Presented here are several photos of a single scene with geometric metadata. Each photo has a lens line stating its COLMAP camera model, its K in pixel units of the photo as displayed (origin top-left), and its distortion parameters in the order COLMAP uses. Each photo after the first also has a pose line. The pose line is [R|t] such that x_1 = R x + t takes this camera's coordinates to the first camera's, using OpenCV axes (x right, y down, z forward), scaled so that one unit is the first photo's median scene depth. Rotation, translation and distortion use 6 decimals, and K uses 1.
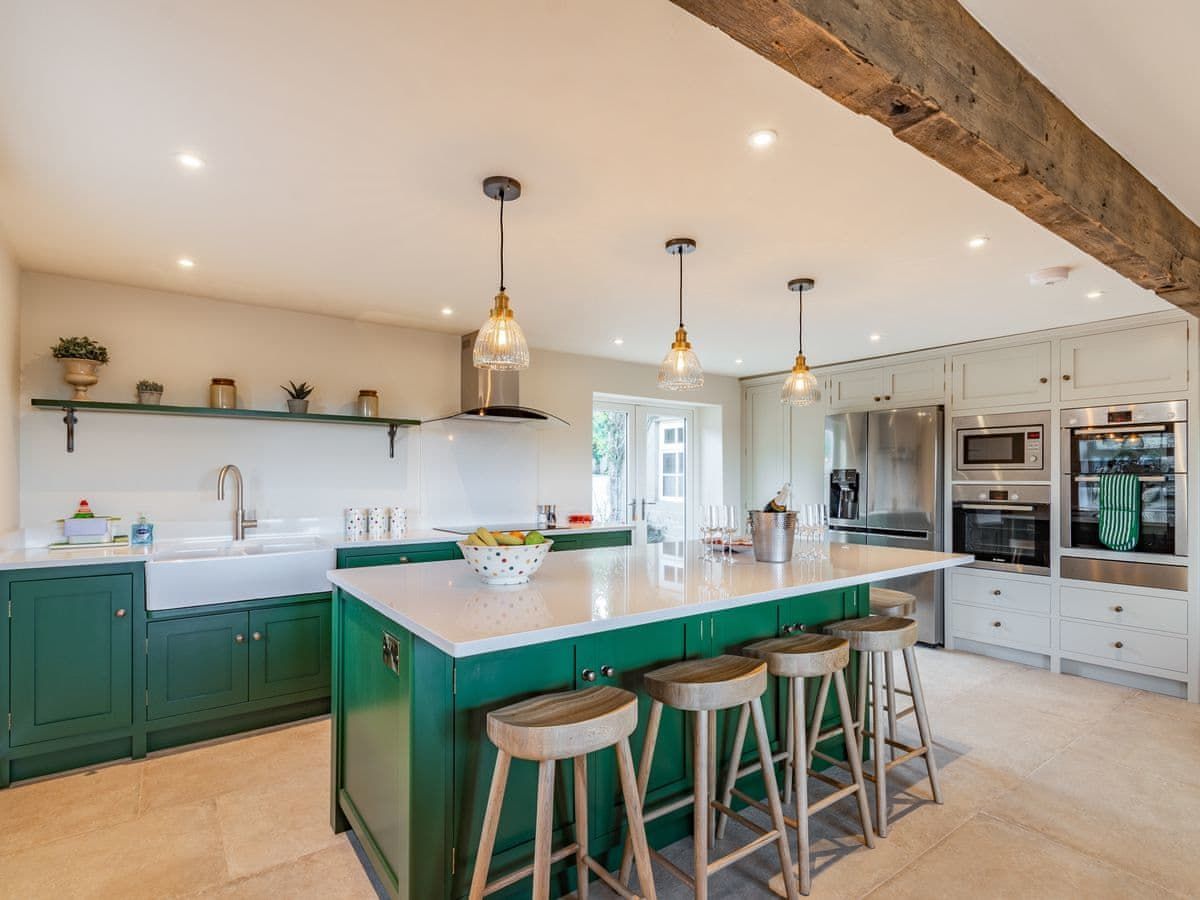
lens RADIAL K [[551.5, 0, 600.0], [0, 551.5, 450.0], [0, 0, 1]] dist [-0.000382, 0.000566]
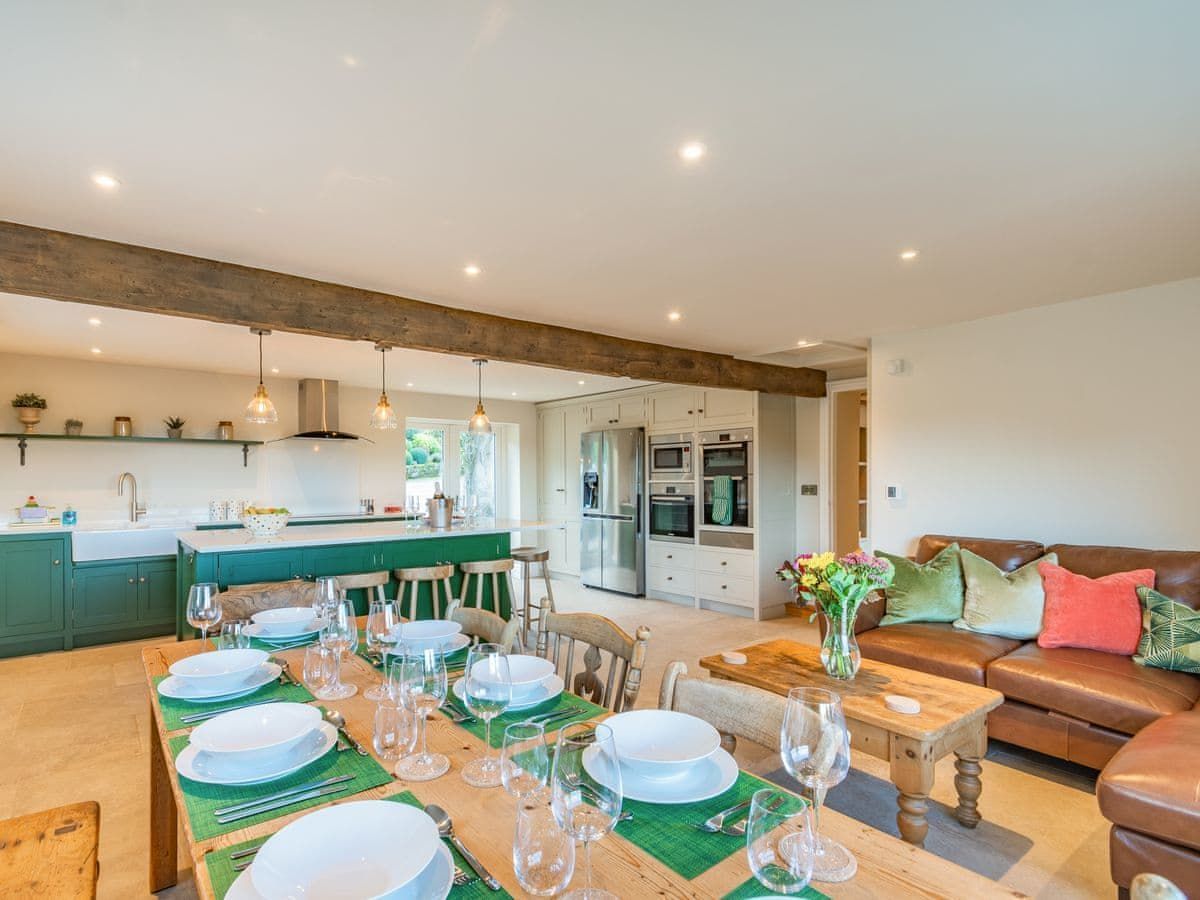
lens RADIAL K [[606.3, 0, 600.0], [0, 606.3, 450.0], [0, 0, 1]] dist [0.000560, -0.000418]
pose [[0.999603, -0.005100, 0.027725, 0.563041], [0.005103, 0.999987, -0.000048, -0.028016], [-0.027724, 0.000190, 0.999616, -0.682810]]
